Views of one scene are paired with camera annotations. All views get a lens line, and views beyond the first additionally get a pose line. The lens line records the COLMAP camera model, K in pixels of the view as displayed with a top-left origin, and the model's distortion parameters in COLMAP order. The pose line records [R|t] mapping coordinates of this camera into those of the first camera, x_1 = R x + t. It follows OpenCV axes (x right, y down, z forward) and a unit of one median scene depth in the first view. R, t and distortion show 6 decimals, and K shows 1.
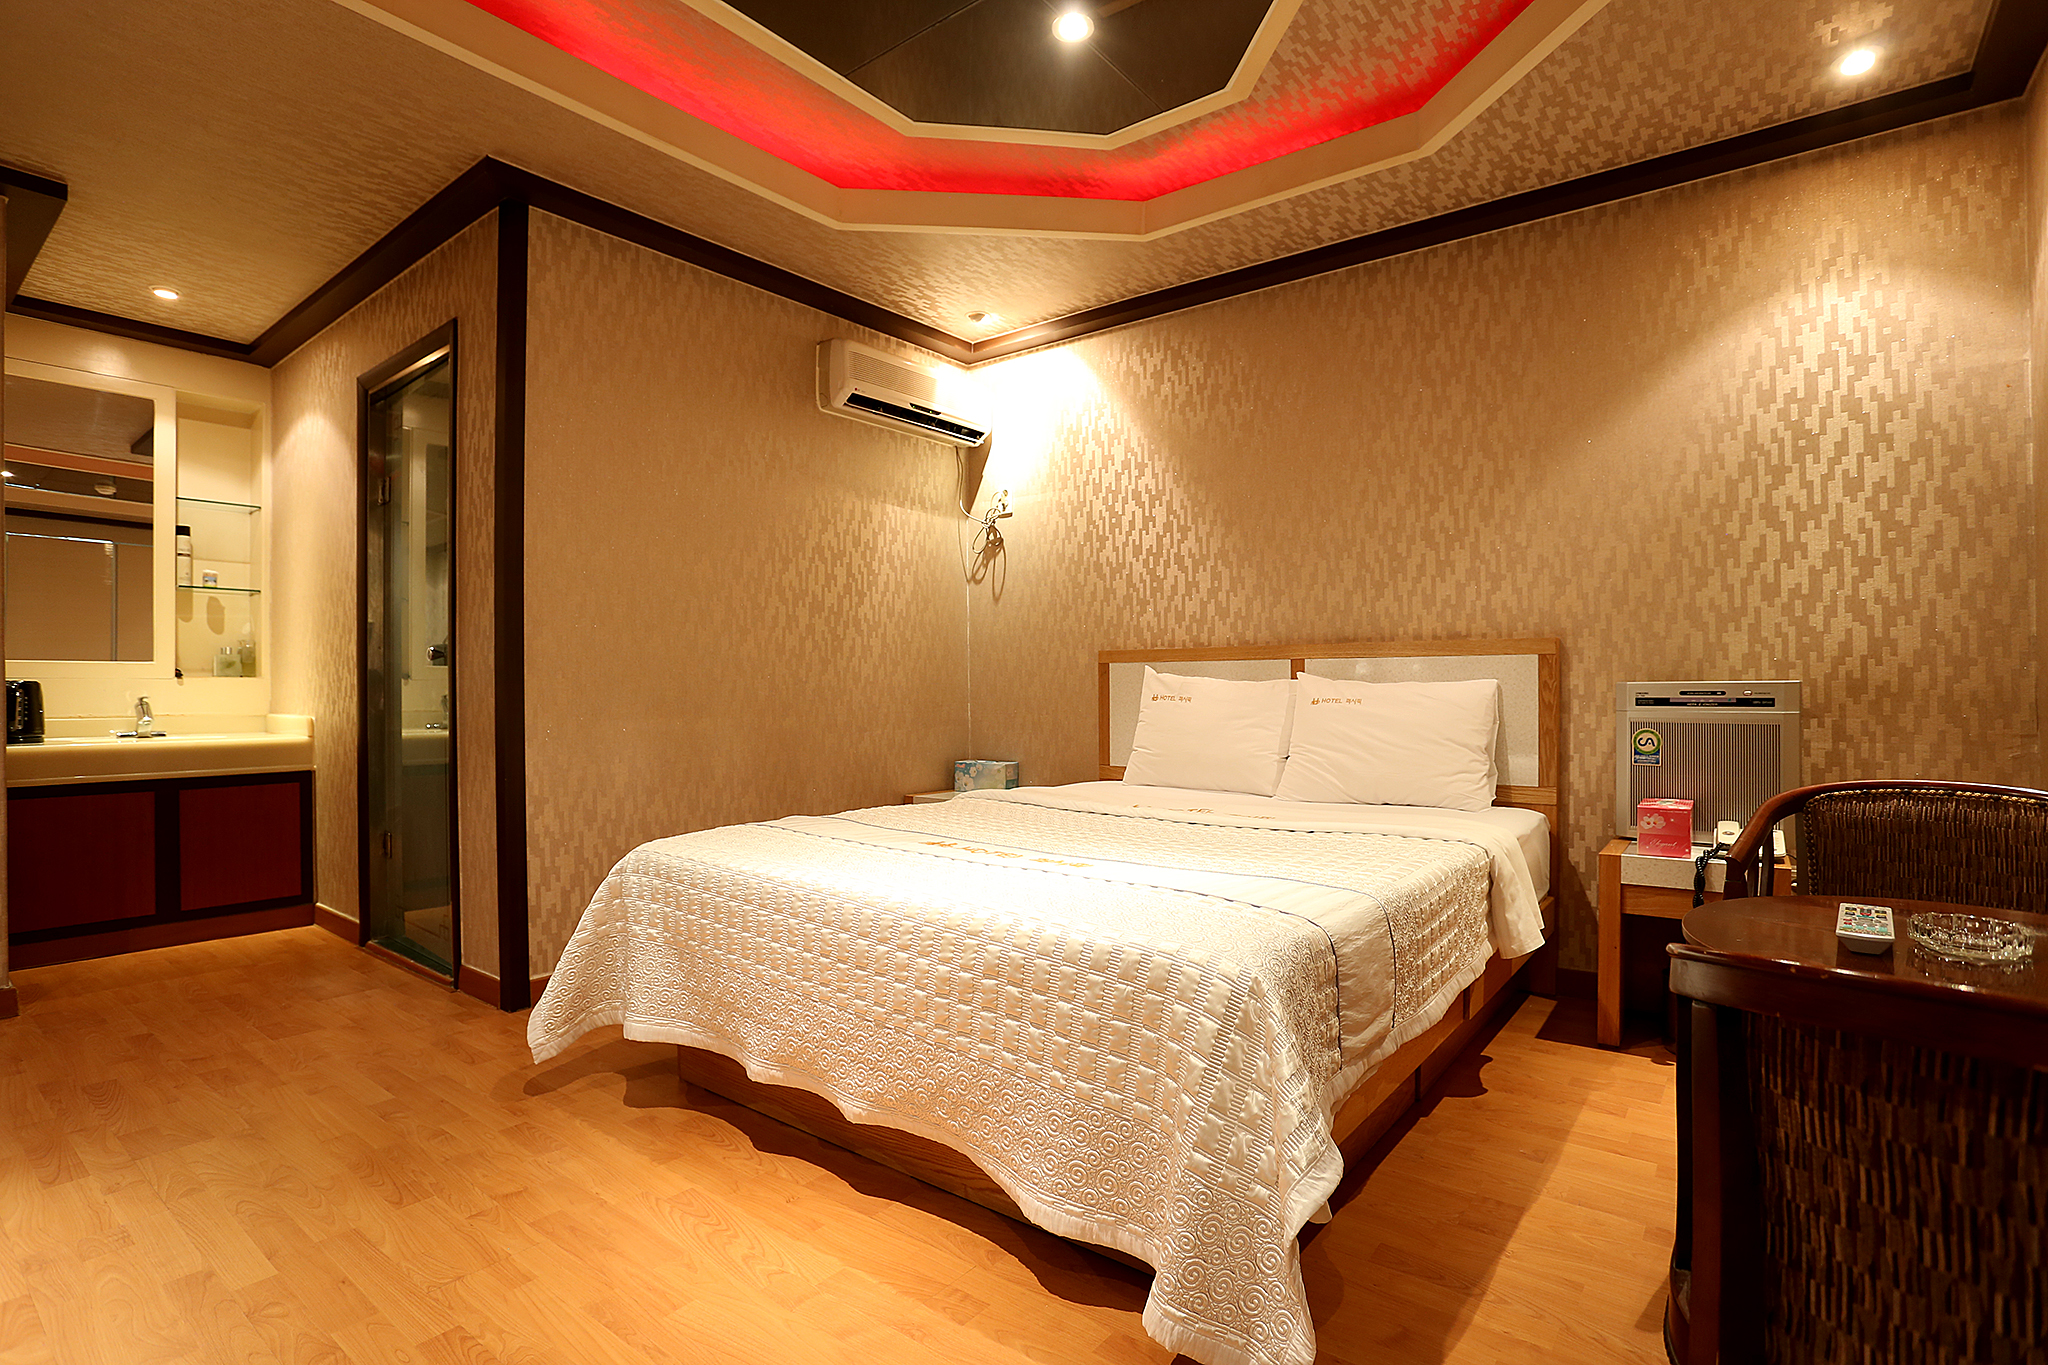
lens RADIAL K [[998.3, 0, 1022.1], [0, 998.3, 685.0], [0, 0, 1]] dist [-0.045036, 0.001749]
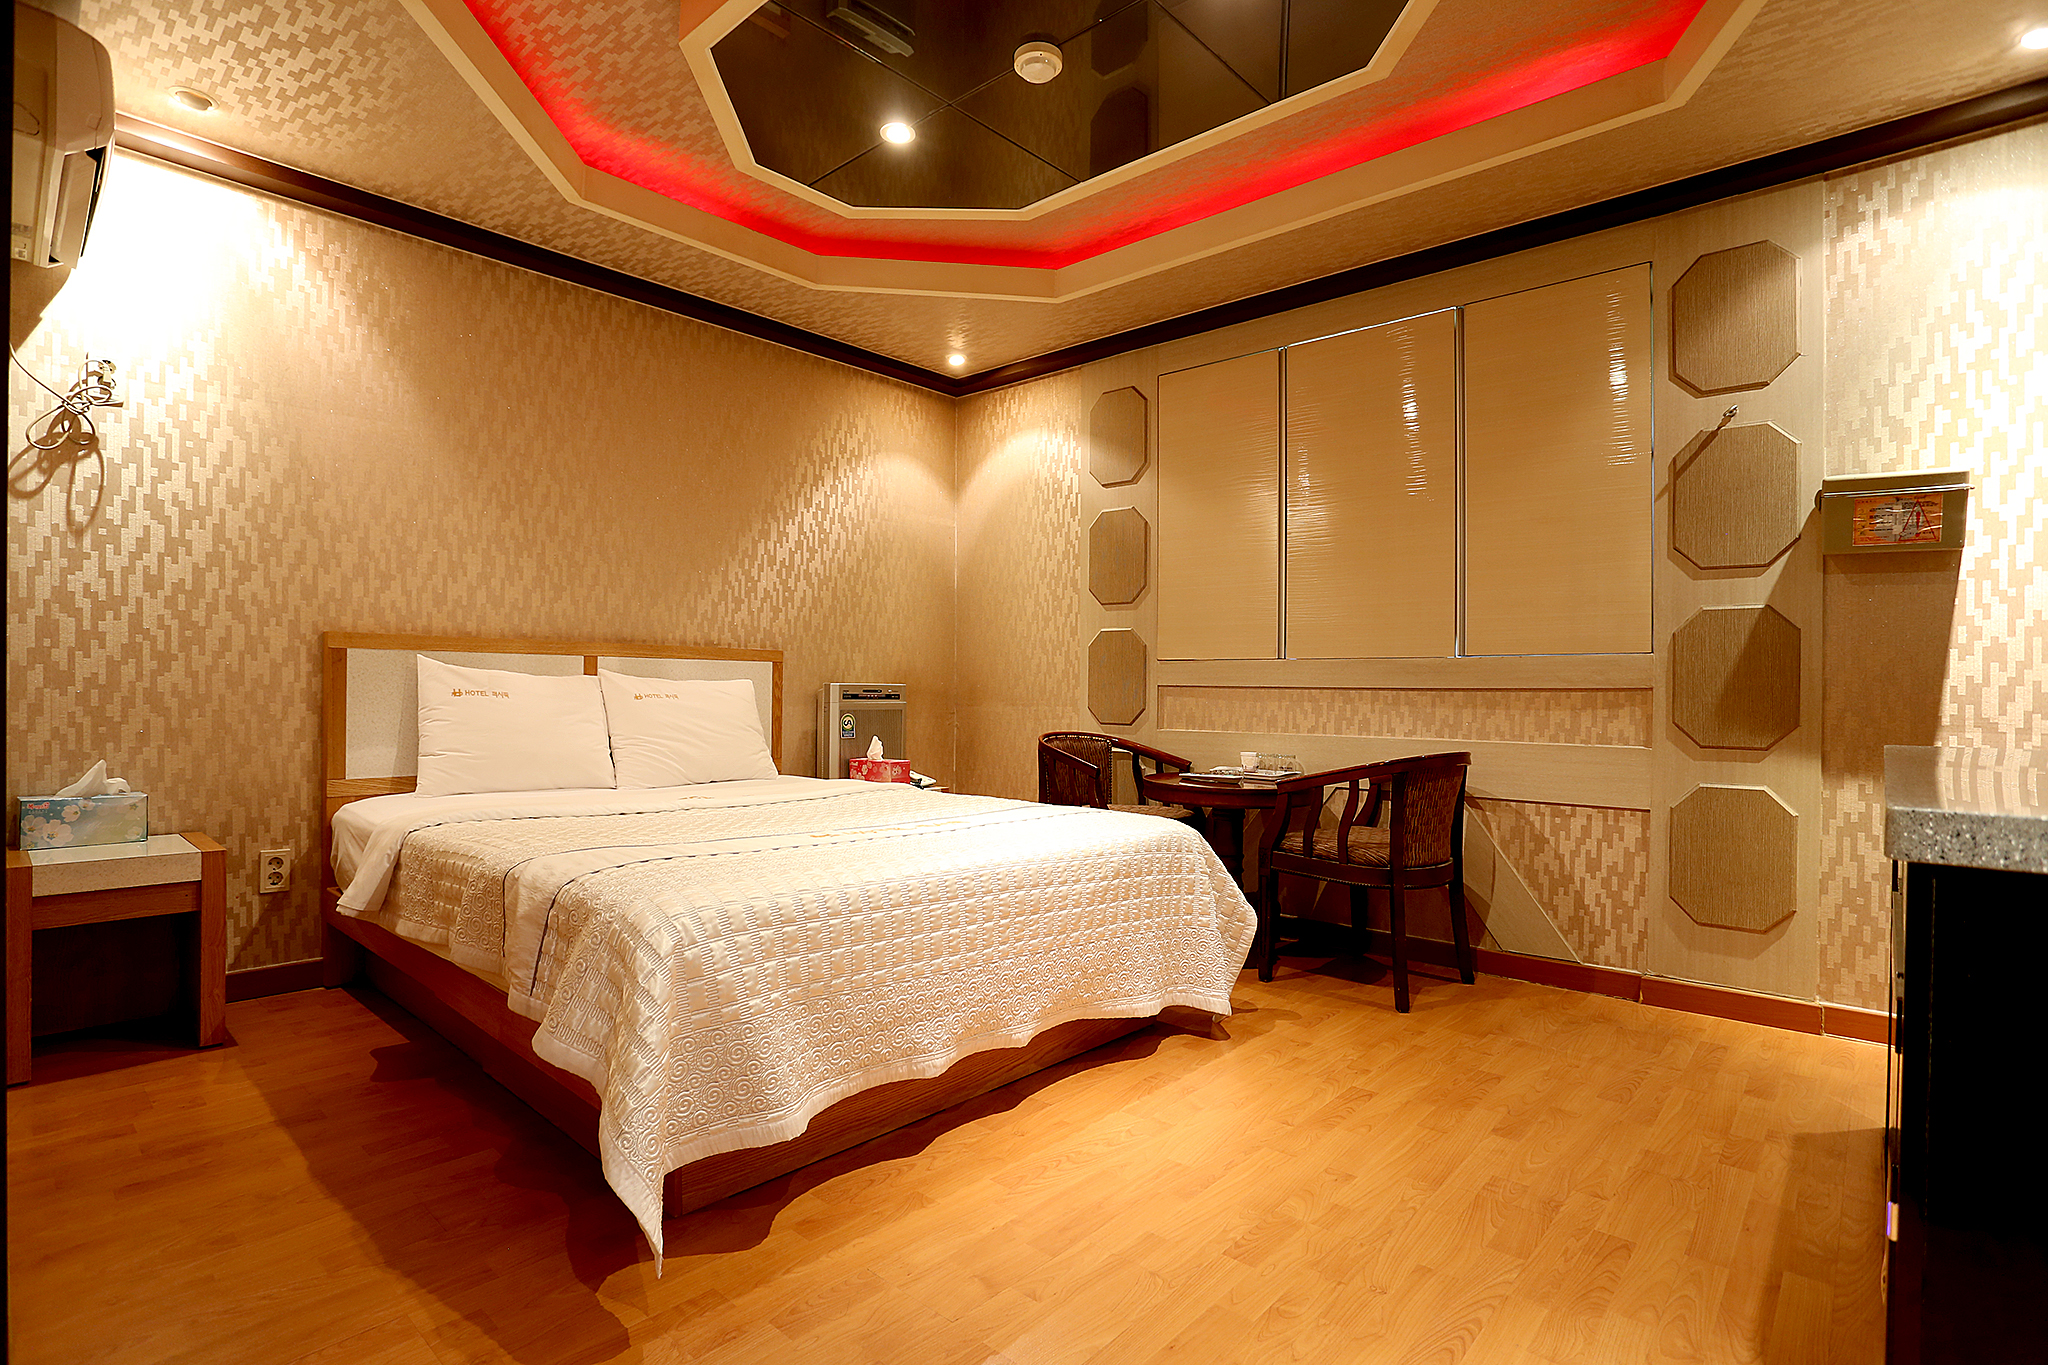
lens RADIAL K [[998.3, 0, 1020.1], [0, 998.3, 683.6], [0, 0, 1]] dist [-0.045036, 0.001749]
pose [[0.074525, 0.009448, 0.997174, -0.761020], [-0.012388, 0.999887, -0.008548, 0.006060], [-0.997142, -0.011716, 0.074633, 0.506196]]
